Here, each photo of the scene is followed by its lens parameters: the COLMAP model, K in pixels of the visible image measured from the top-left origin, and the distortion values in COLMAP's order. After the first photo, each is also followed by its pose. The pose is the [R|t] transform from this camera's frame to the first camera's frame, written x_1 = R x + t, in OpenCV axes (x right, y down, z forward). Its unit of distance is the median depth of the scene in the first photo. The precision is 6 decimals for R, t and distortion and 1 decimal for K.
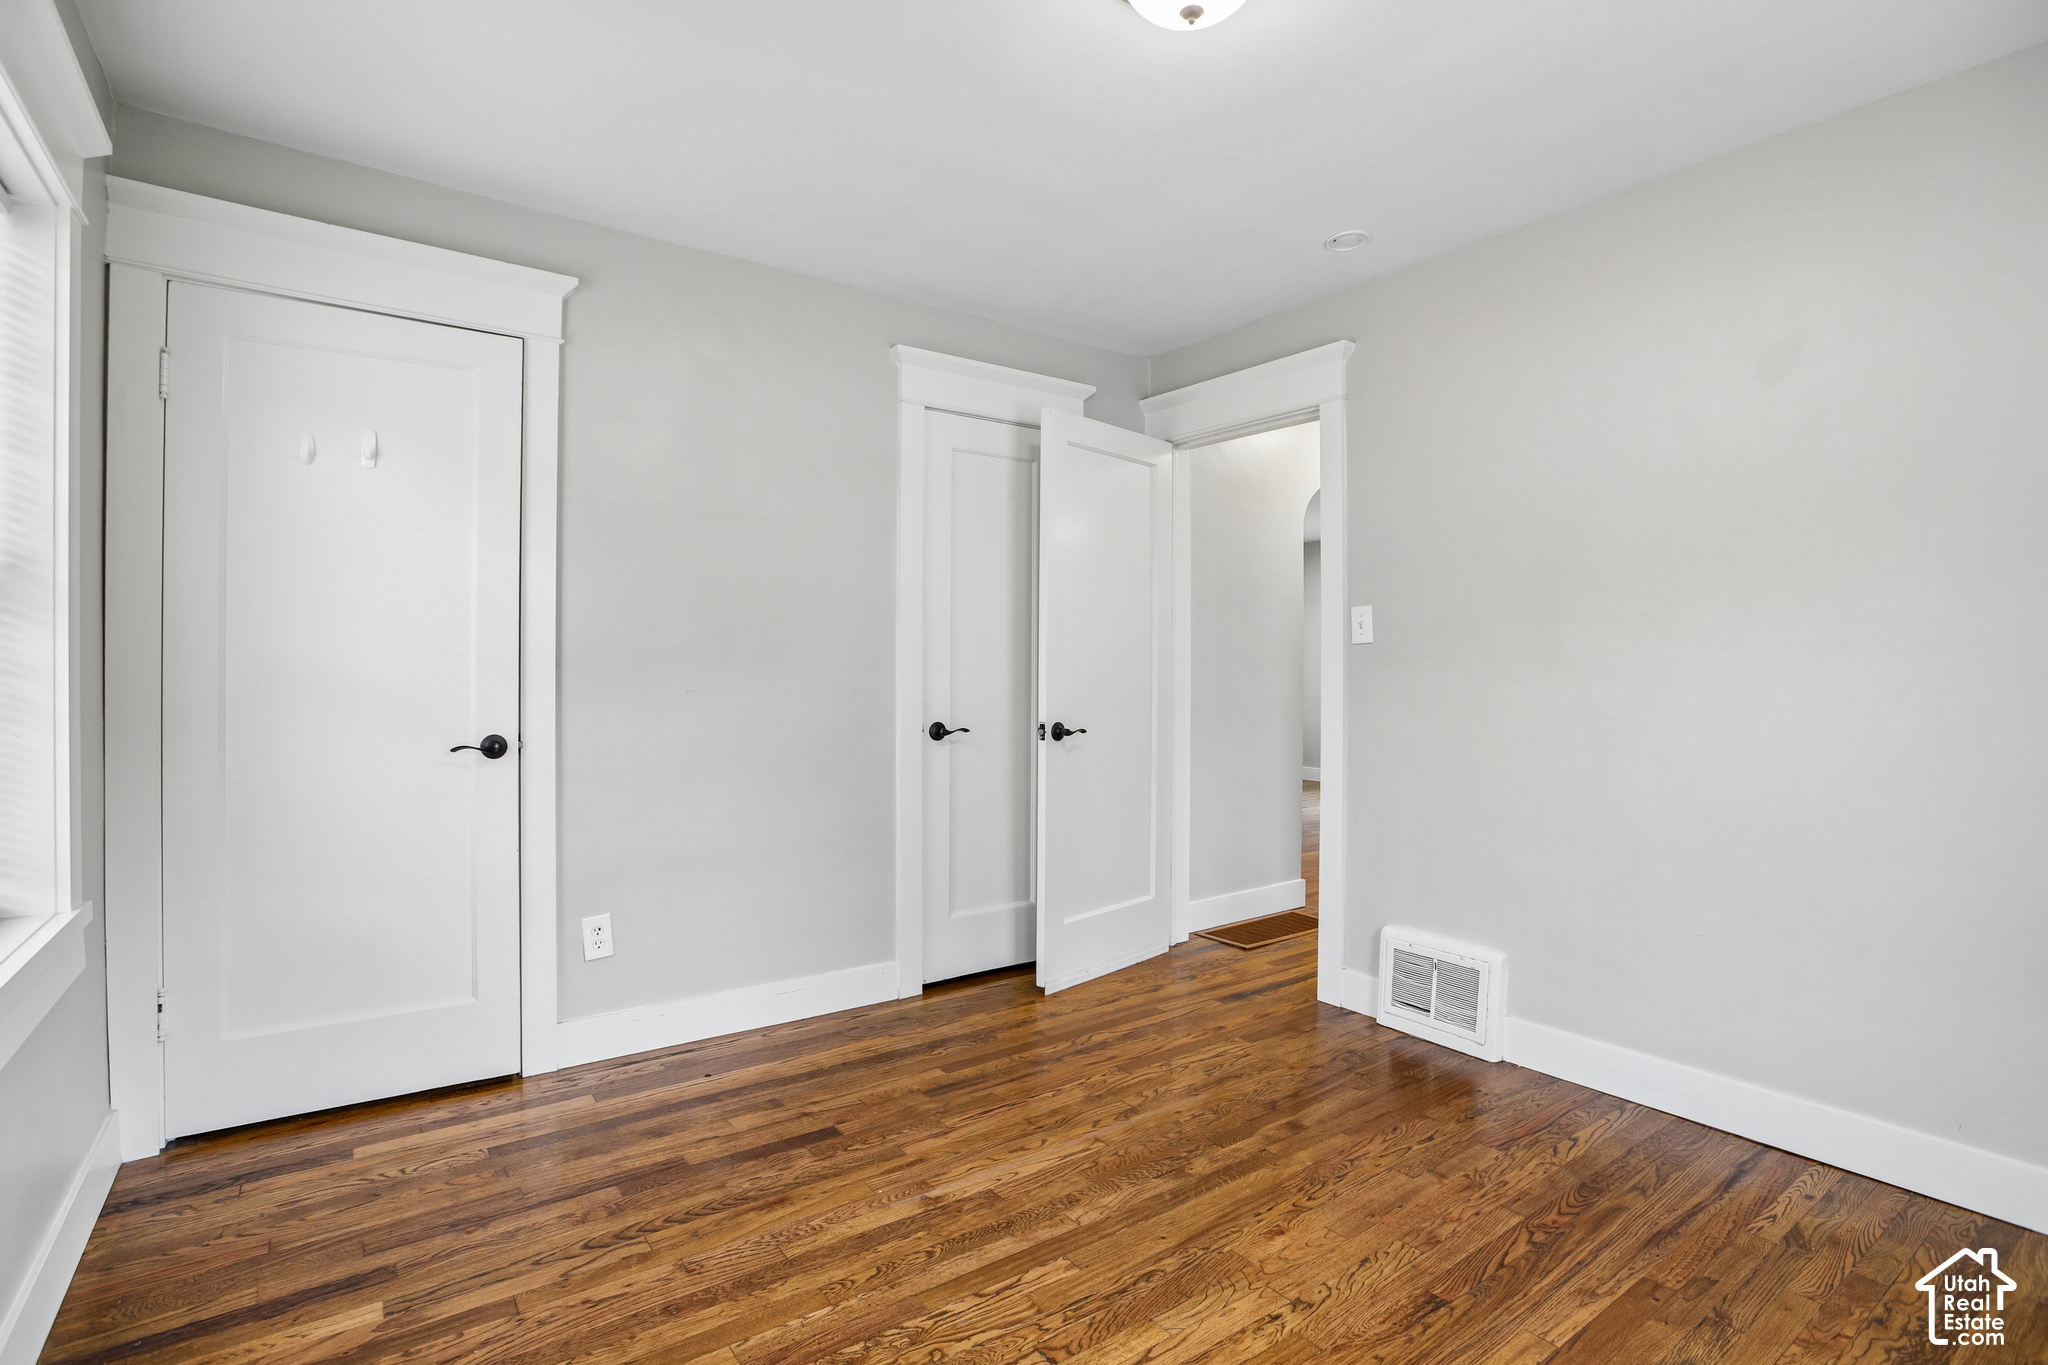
lens RADIAL K [[971.6, 0, 1017.6], [0, 971.6, 670.7], [0, 0, 1]] dist [-0.058572, 0.019269]
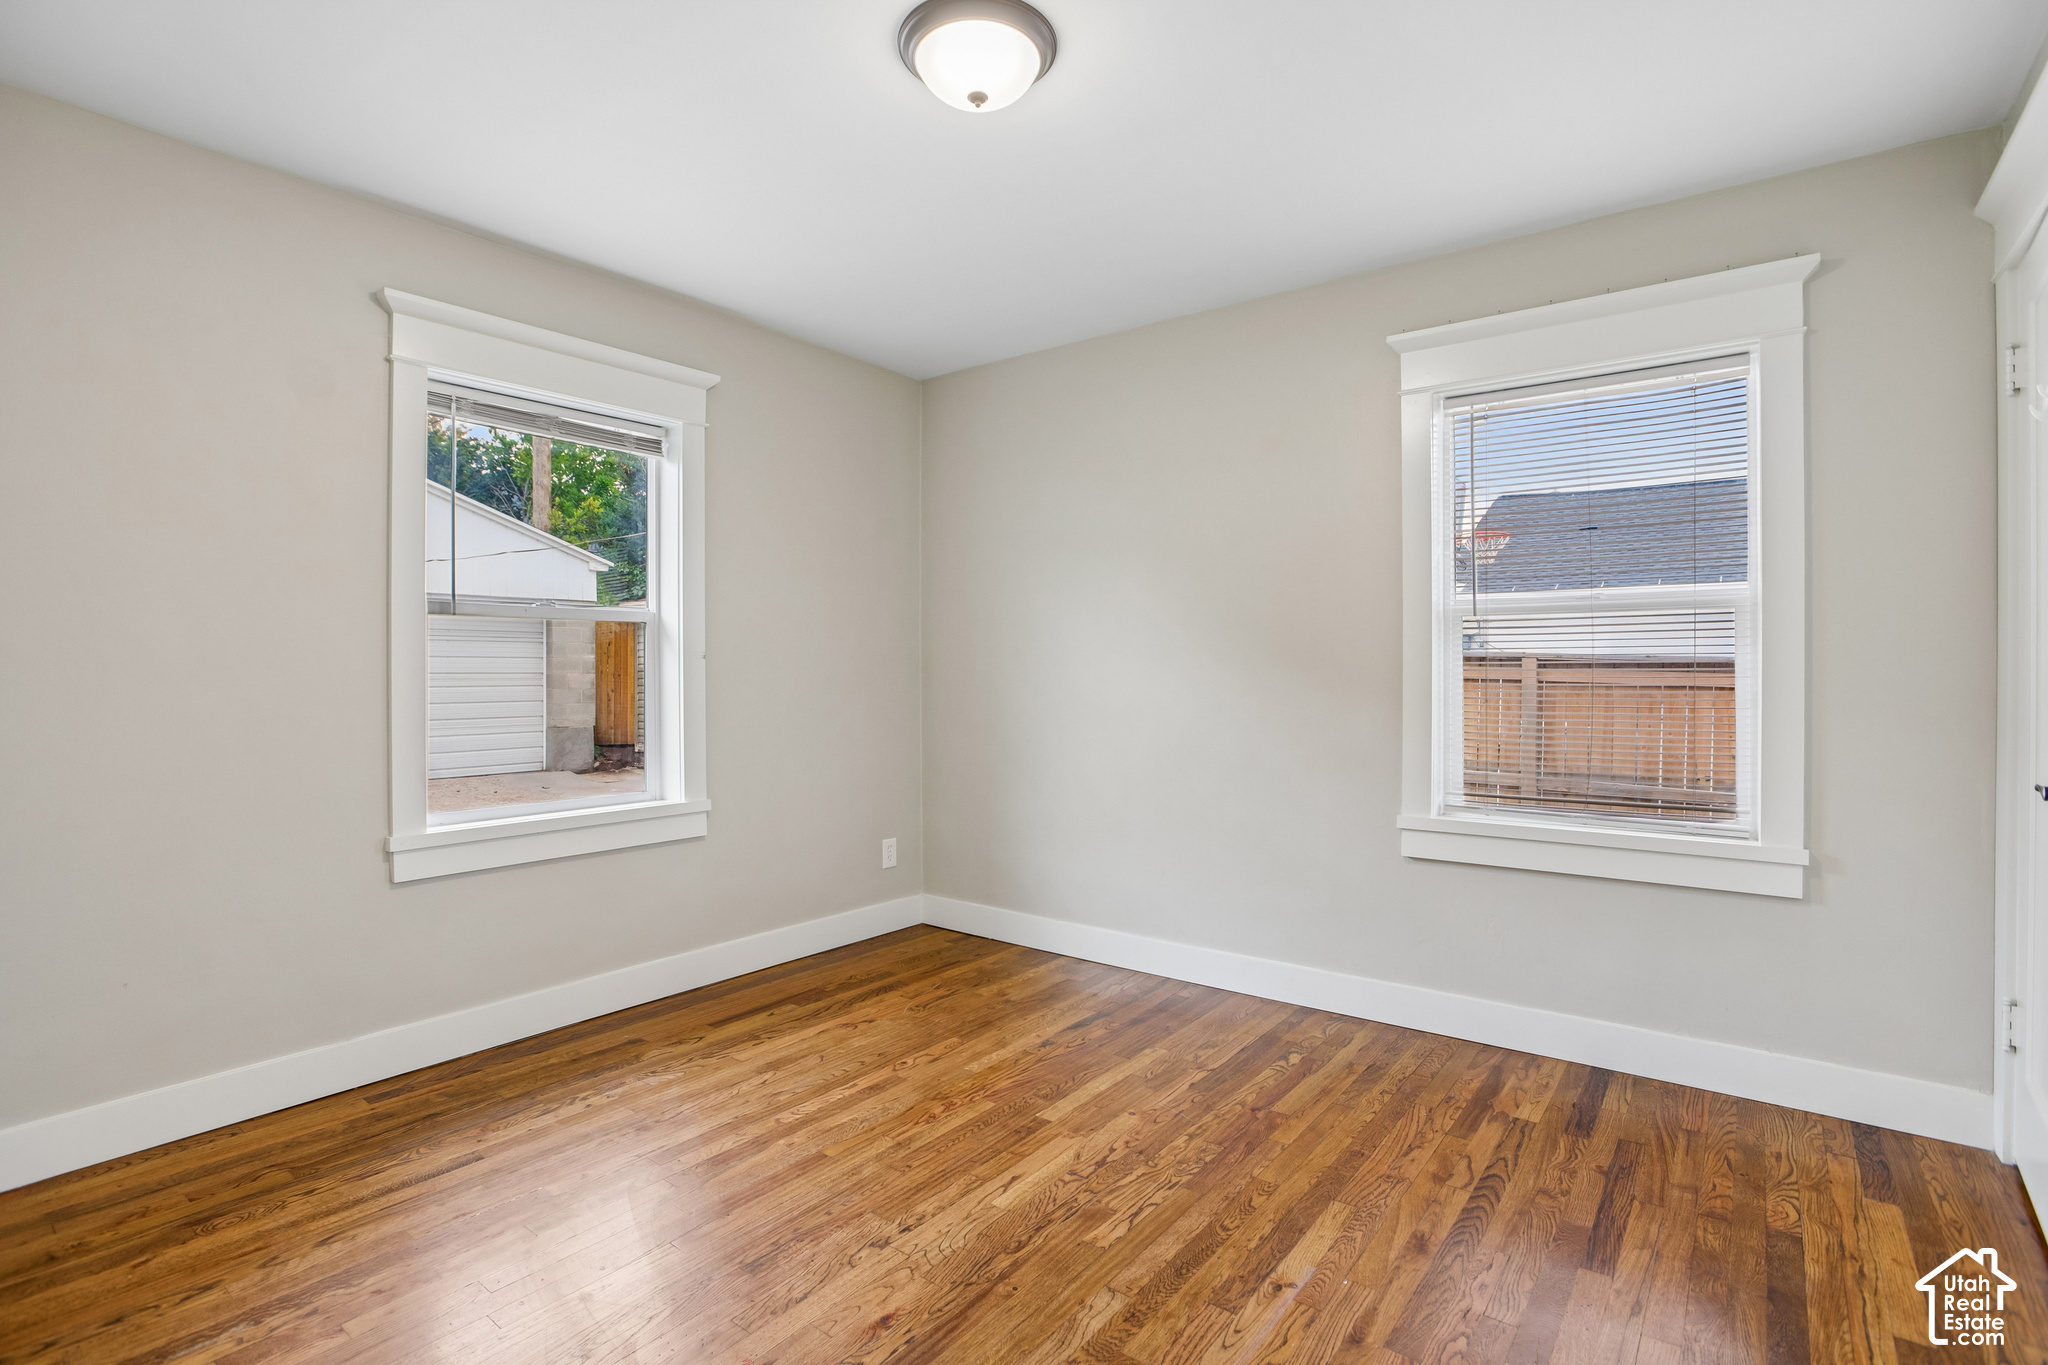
lens RADIAL K [[971.6, 0, 1017.6], [0, 971.6, 670.7], [0, 0, 1]] dist [-0.058572, 0.019269]
pose [[-0.960043, -0.000249, -0.279852, 0.426119], [-0.001830, 0.999984, 0.005389, -0.007092], [0.279846, 0.005686, -0.960028, 1.965574]]
